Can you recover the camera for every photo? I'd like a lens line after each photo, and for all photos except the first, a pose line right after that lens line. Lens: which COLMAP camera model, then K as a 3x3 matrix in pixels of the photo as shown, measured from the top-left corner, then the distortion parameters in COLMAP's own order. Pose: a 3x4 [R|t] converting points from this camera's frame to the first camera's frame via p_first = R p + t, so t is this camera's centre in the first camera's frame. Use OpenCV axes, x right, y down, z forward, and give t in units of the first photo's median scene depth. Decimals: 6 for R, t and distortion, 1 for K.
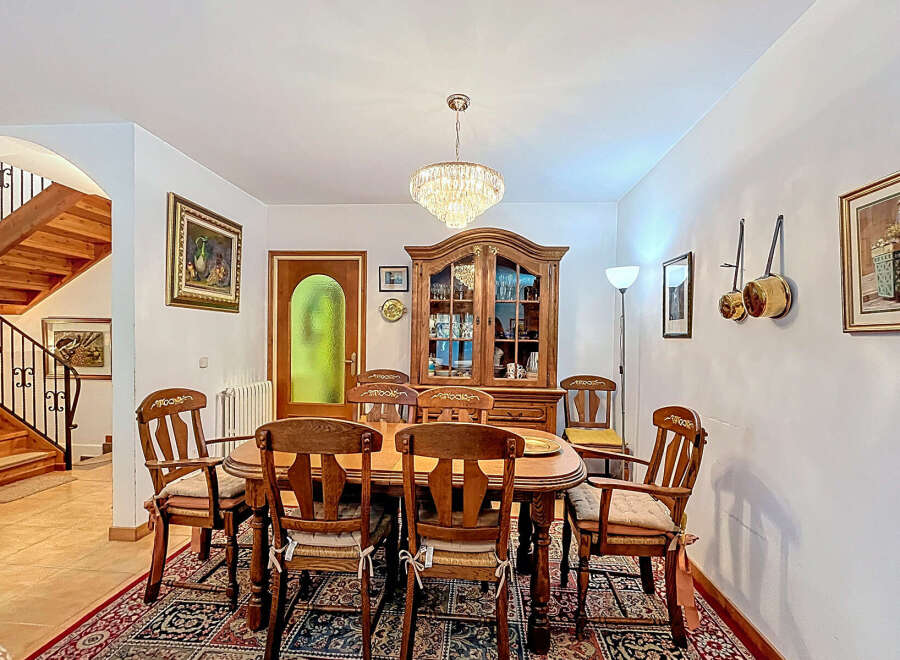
lens RADIAL K [[418.1, 0, 454.6], [0, 418.1, 345.3], [0, 0, 1]] dist [-0.001072, -0.000685]
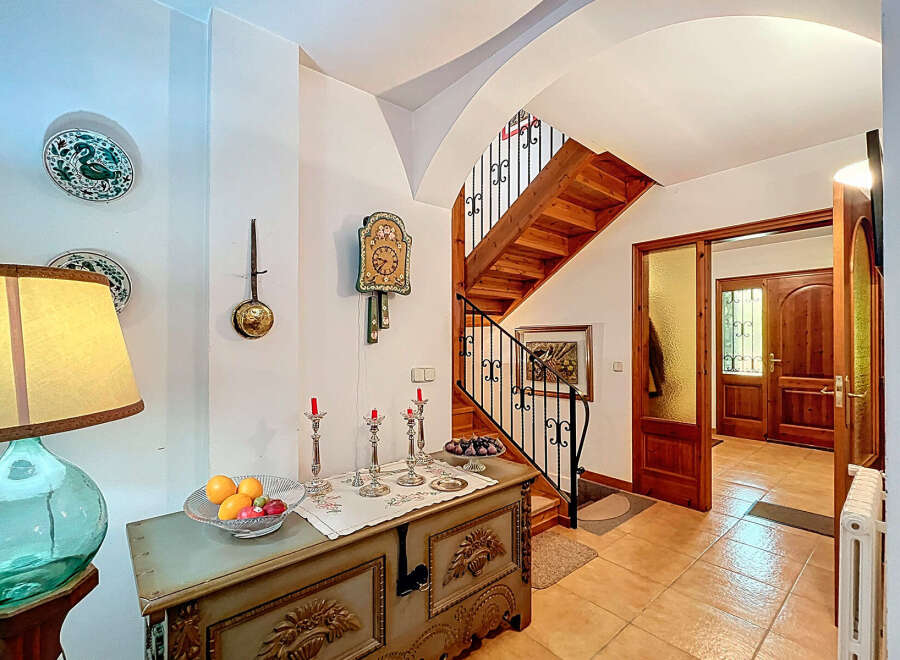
lens RADIAL K [[418.1, 0, 453.7], [0, 418.1, 336.4], [0, 0, 1]] dist [-0.001072, -0.000685]
pose [[0.701789, -0.024708, -0.711956, -0.521029], [-0.002493, 0.999307, -0.037138, -0.014343], [0.712380, 0.027838, 0.701241, 0.305665]]
